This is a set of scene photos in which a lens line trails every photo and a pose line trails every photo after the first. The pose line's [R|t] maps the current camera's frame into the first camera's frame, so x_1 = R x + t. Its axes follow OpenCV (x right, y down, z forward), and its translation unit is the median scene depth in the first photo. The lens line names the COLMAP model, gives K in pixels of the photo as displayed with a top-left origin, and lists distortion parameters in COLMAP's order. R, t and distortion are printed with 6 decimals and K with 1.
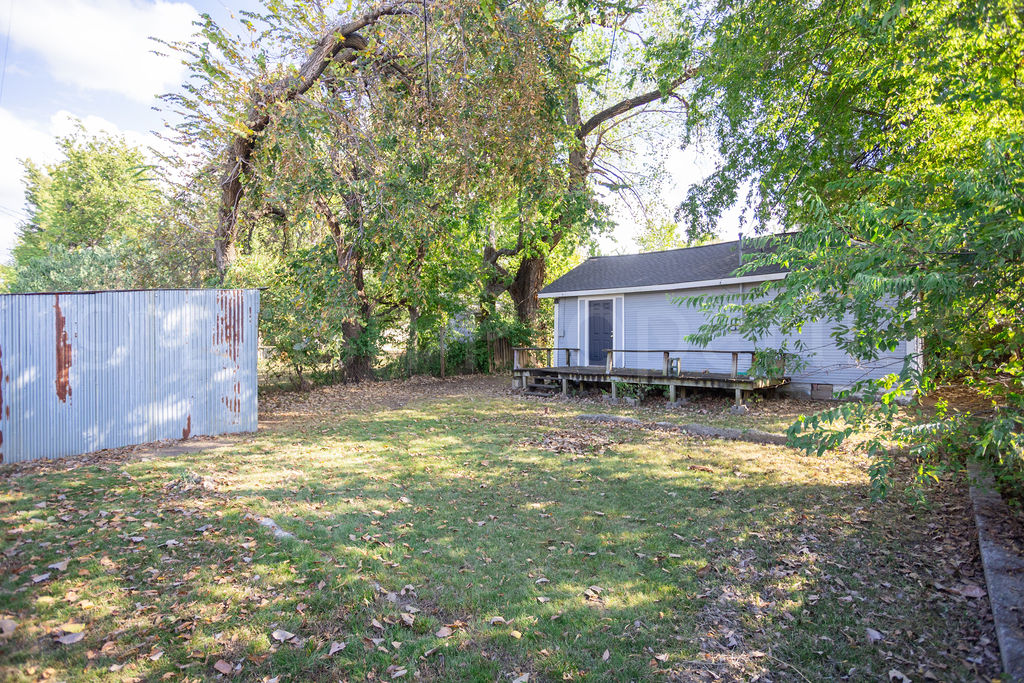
lens RADIAL K [[492.1, 0, 510.5], [0, 492.1, 341.4], [0, 0, 1]] dist [-0.041550, 0.021575]
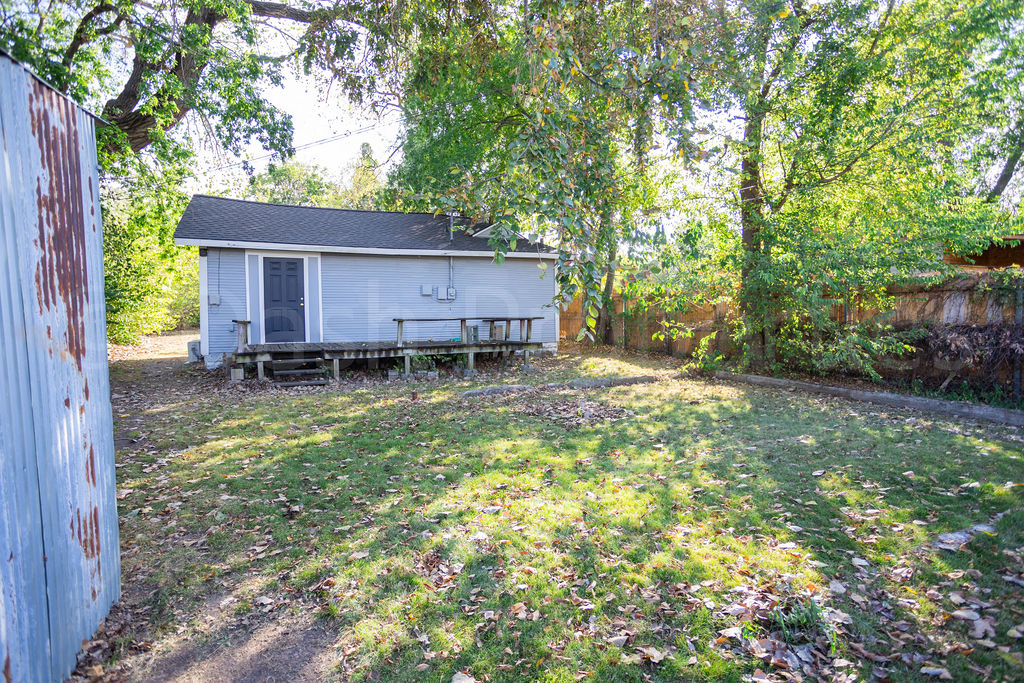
lens RADIAL K [[492.1, 0, 511.5], [0, 492.1, 344.9], [0, 0, 1]] dist [-0.041550, 0.021575]
pose [[0.392722, -0.063516, 0.917461, -0.516384], [0.006390, 0.997777, 0.066341, 0.006103], [-0.919635, -0.020191, 0.392254, 0.480544]]
